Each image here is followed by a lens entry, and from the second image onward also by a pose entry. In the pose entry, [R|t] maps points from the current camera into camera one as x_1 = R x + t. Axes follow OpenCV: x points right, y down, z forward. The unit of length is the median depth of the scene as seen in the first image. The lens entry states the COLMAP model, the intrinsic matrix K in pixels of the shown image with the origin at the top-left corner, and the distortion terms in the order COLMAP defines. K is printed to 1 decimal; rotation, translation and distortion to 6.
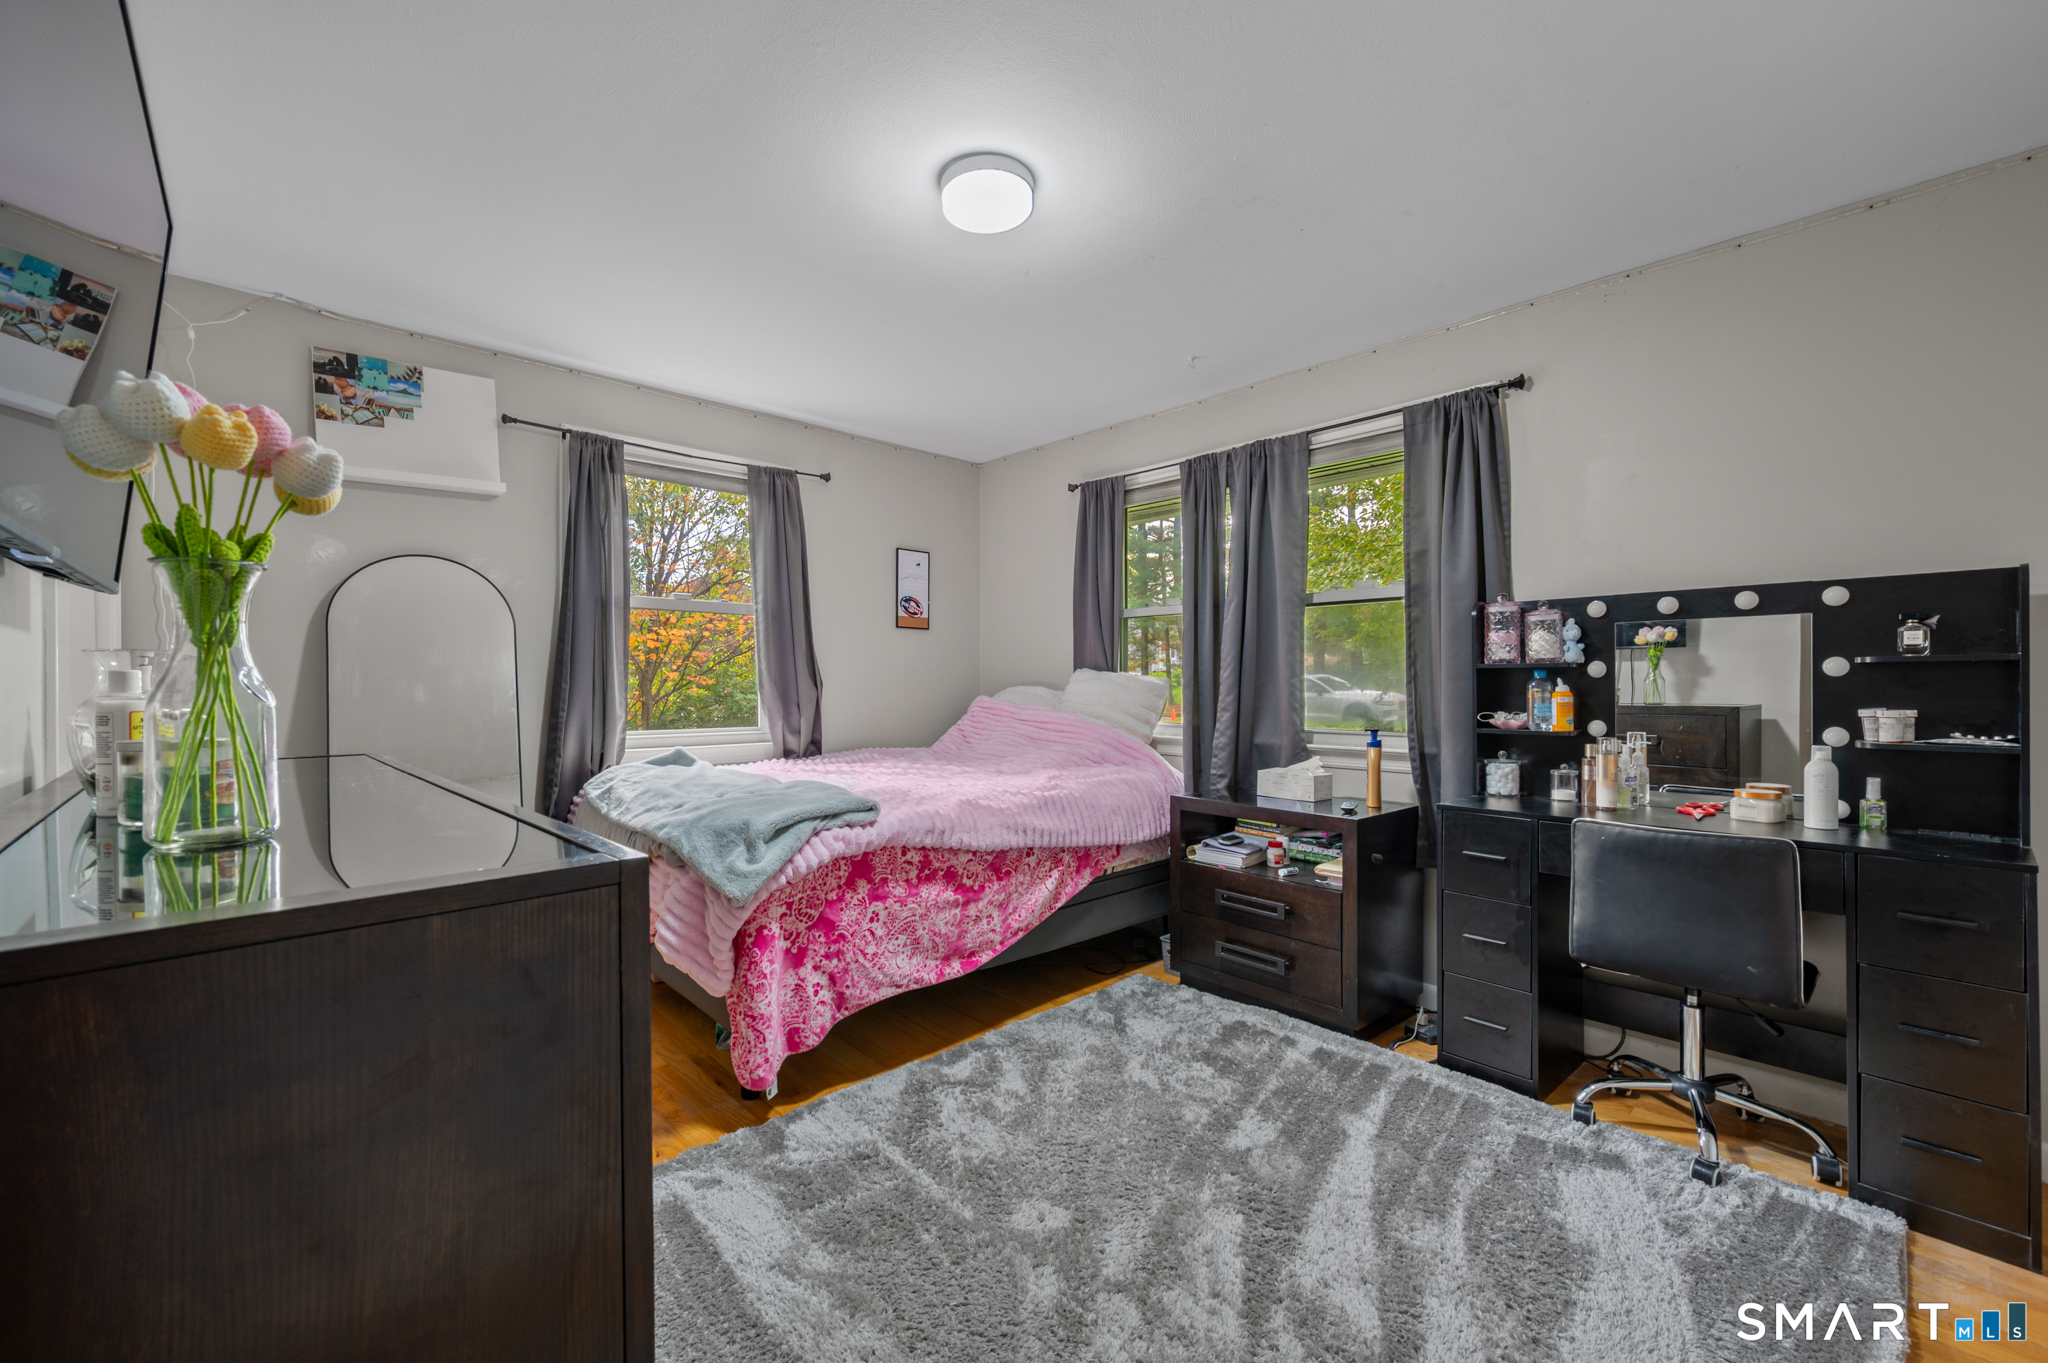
lens RADIAL K [[815.0, 0, 1025.5], [0, 815.0, 681.4], [0, 0, 1]] dist [-0.003801, -0.000819]
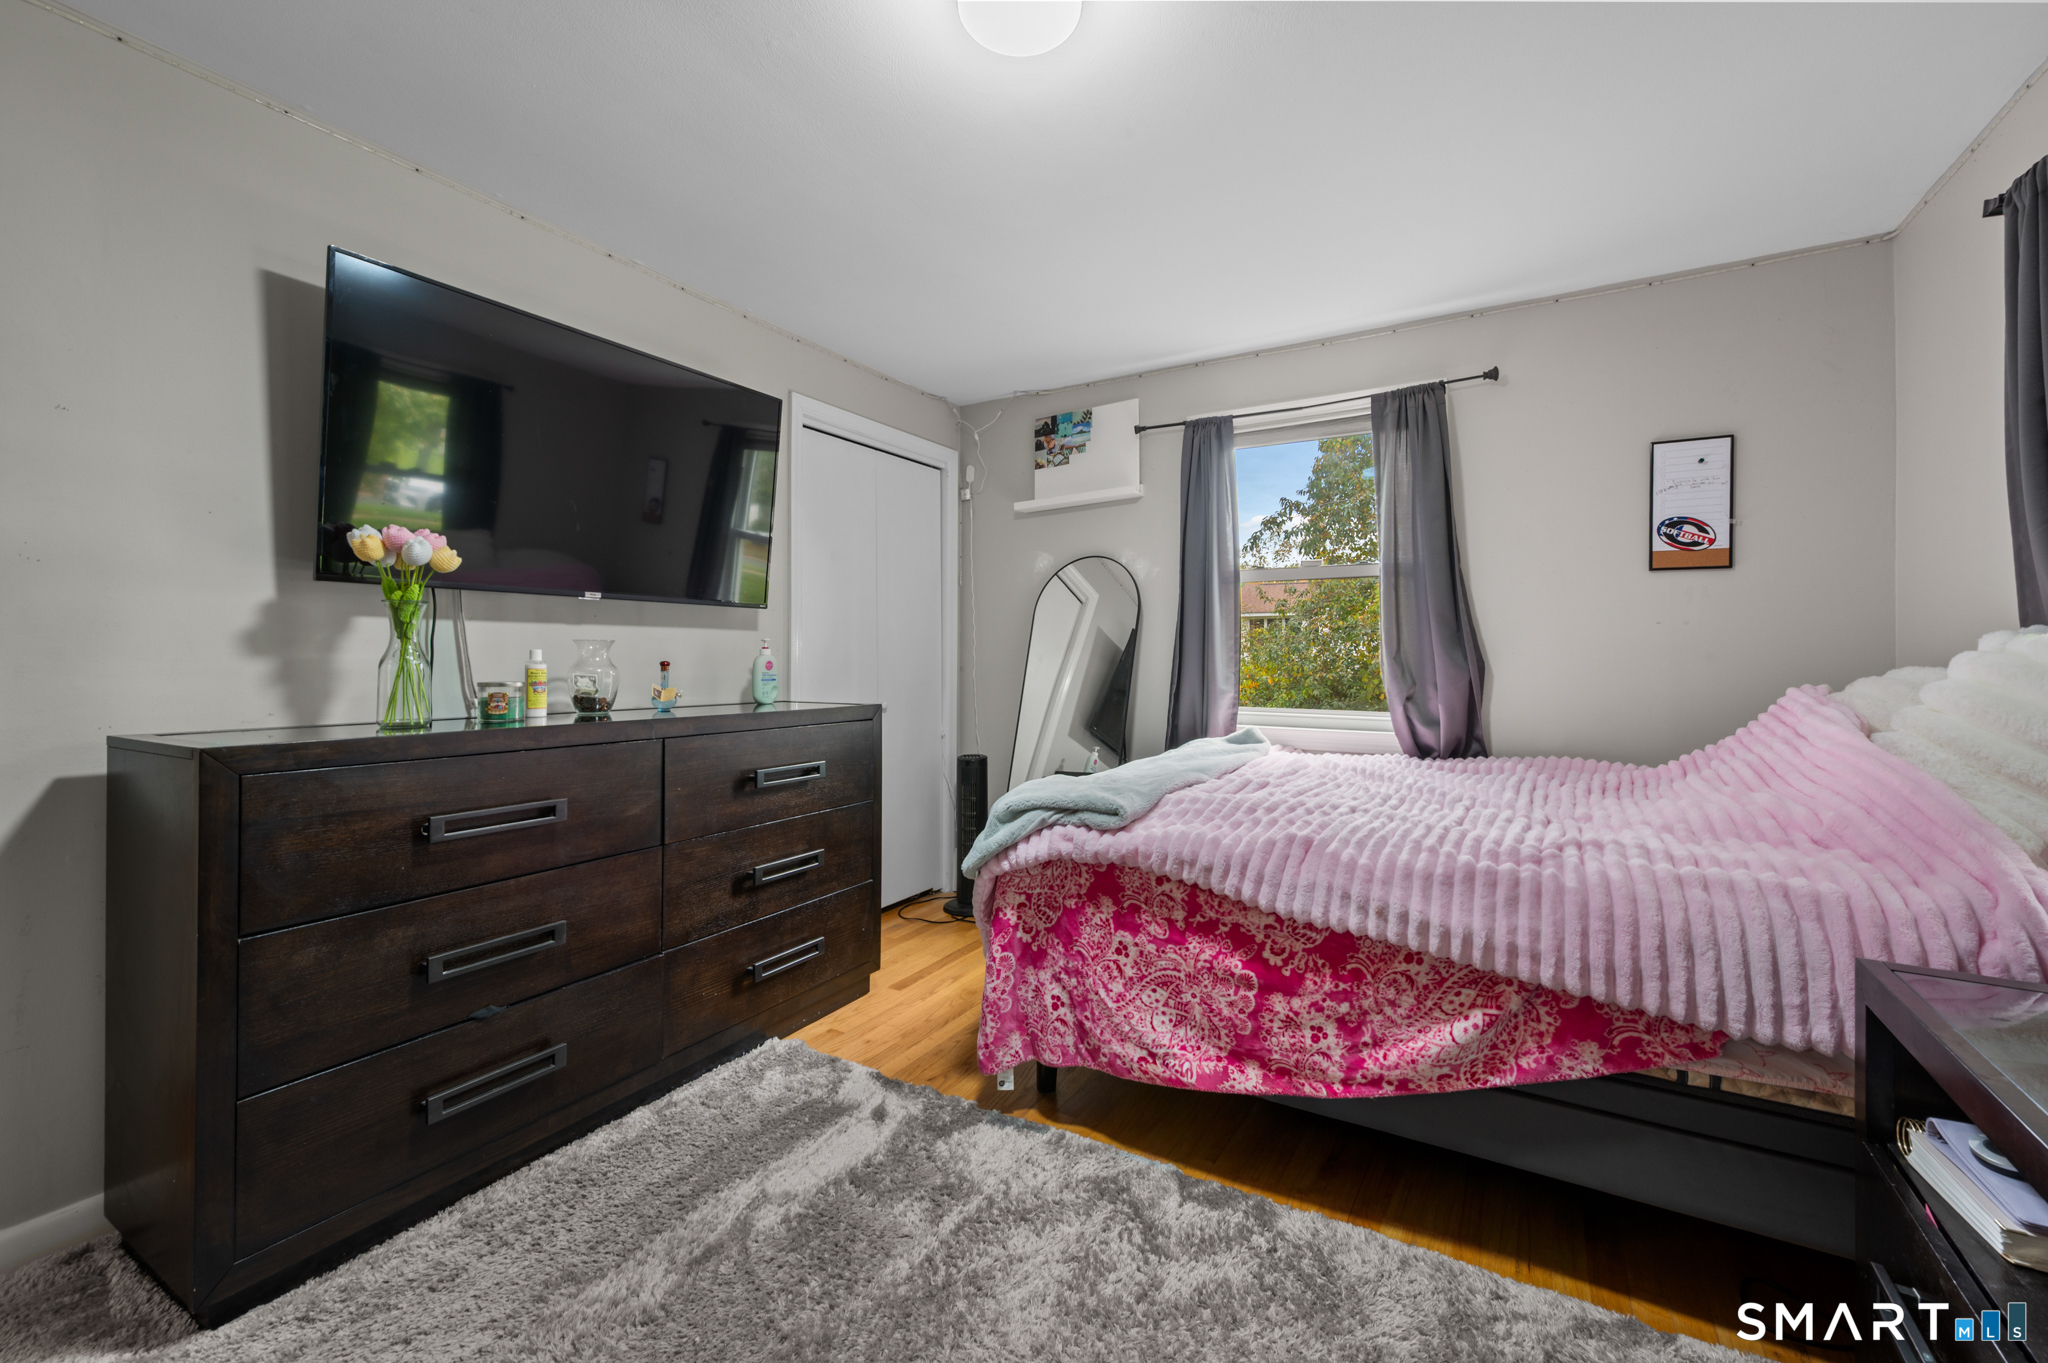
lens RADIAL K [[815.0, 0, 1037.6], [0, 815.0, 655.3], [0, 0, 1]] dist [-0.003801, -0.000819]
pose [[0.288034, -0.001683, -0.957619, 0.501024], [-0.002445, 0.999994, -0.002493, 0.002209], [0.957617, 0.003060, 0.288028, 0.619038]]
